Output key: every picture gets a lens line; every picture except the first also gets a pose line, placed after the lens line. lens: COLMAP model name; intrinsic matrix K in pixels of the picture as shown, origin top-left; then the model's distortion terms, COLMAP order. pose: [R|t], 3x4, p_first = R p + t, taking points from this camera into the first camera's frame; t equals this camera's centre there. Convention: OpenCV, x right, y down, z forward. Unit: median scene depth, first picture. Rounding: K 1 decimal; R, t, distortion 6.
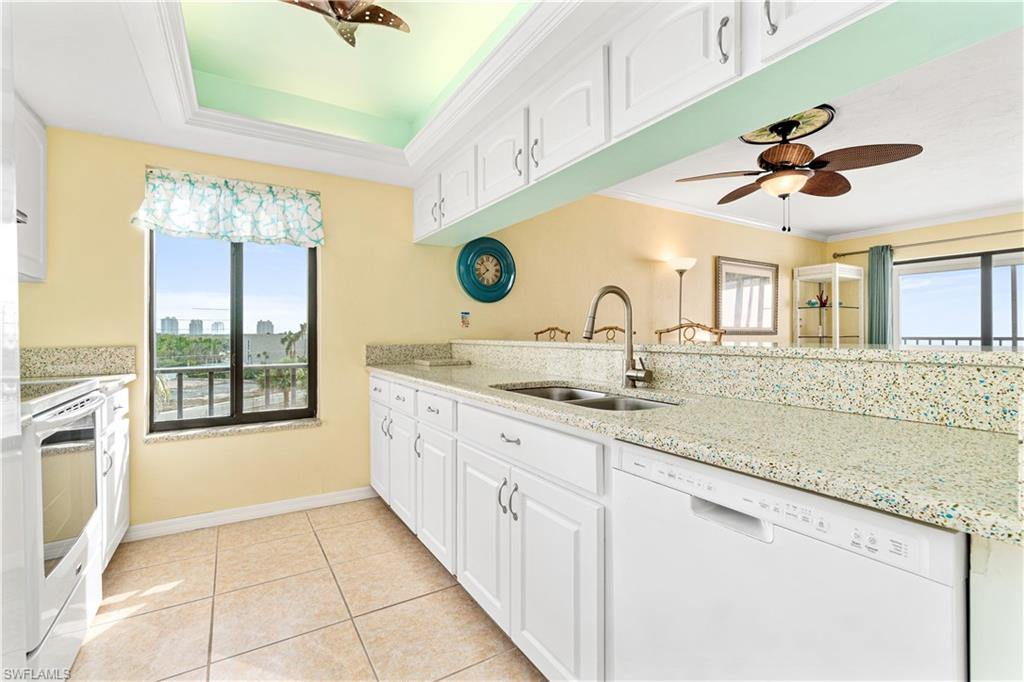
lens RADIAL K [[451.2, 0, 508.6], [0, 451.2, 336.6], [0, 0, 1]] dist [-0.003186, -0.000271]
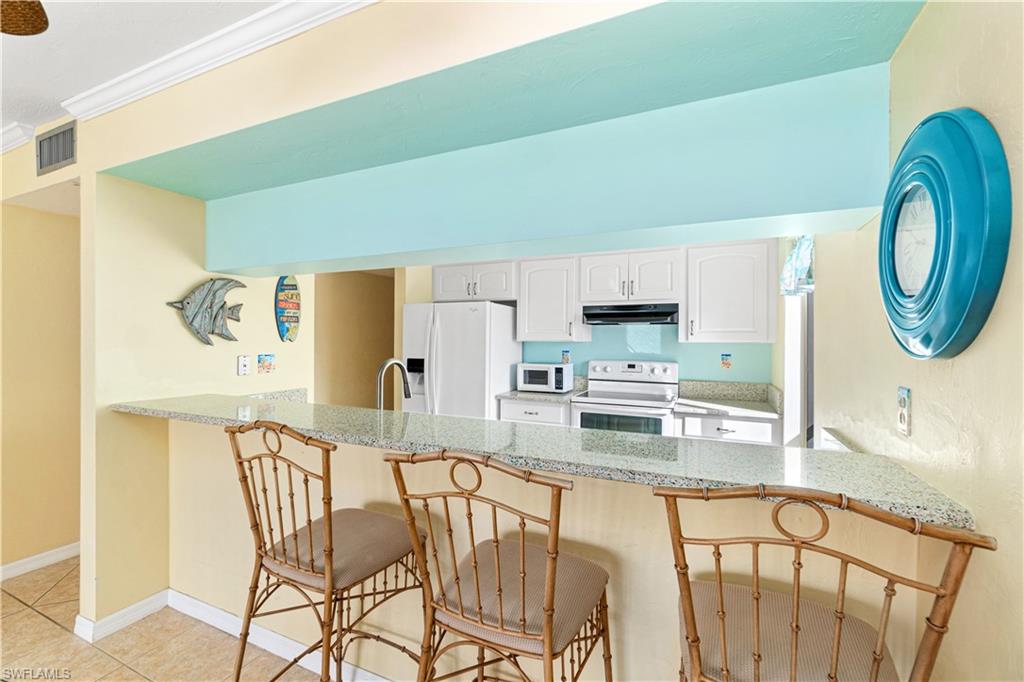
lens RADIAL K [[439.2, 0, 504.8], [0, 439.2, 337.5], [0, 0, 1]] dist [-0.004080, -0.000318]
pose [[-0.835052, -0.004259, -0.550155, 0.432819], [-0.006694, 0.999975, 0.002419, -0.118104], [0.550131, 0.005703, -0.835059, 1.484313]]
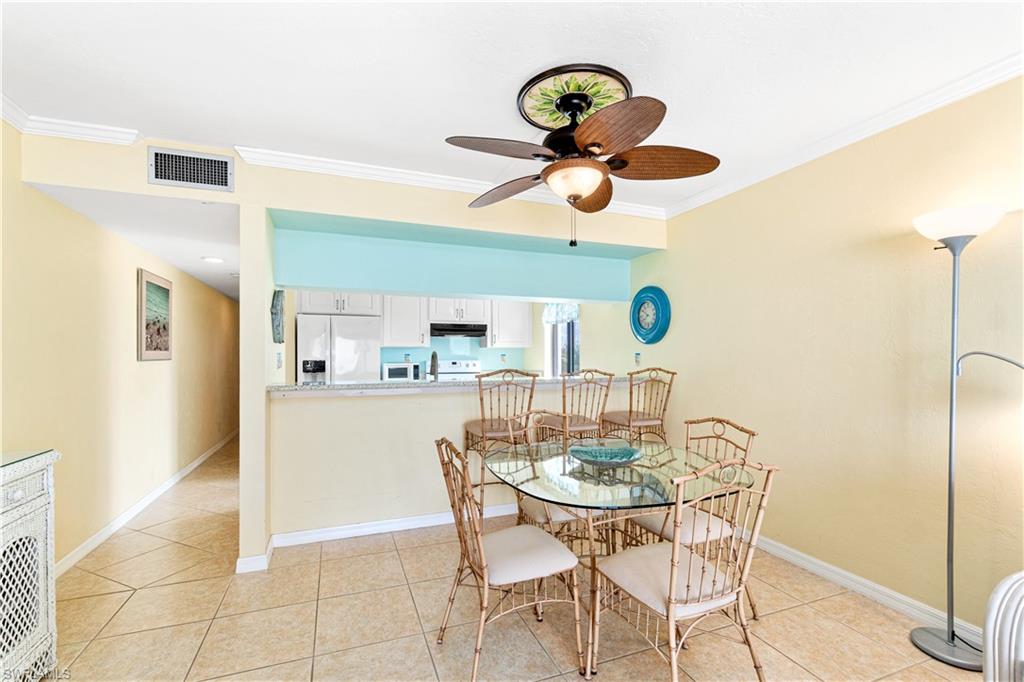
lens RADIAL K [[446.3, 0, 503.4], [0, 446.3, 355.0], [0, 0, 1]] dist [0.000114, -0.000162]
pose [[-0.182454, -0.000279, -0.983214, 1.534444], [-0.002622, 0.999997, 0.000203, -0.064385], [0.983211, 0.002615, -0.182454, 1.159913]]
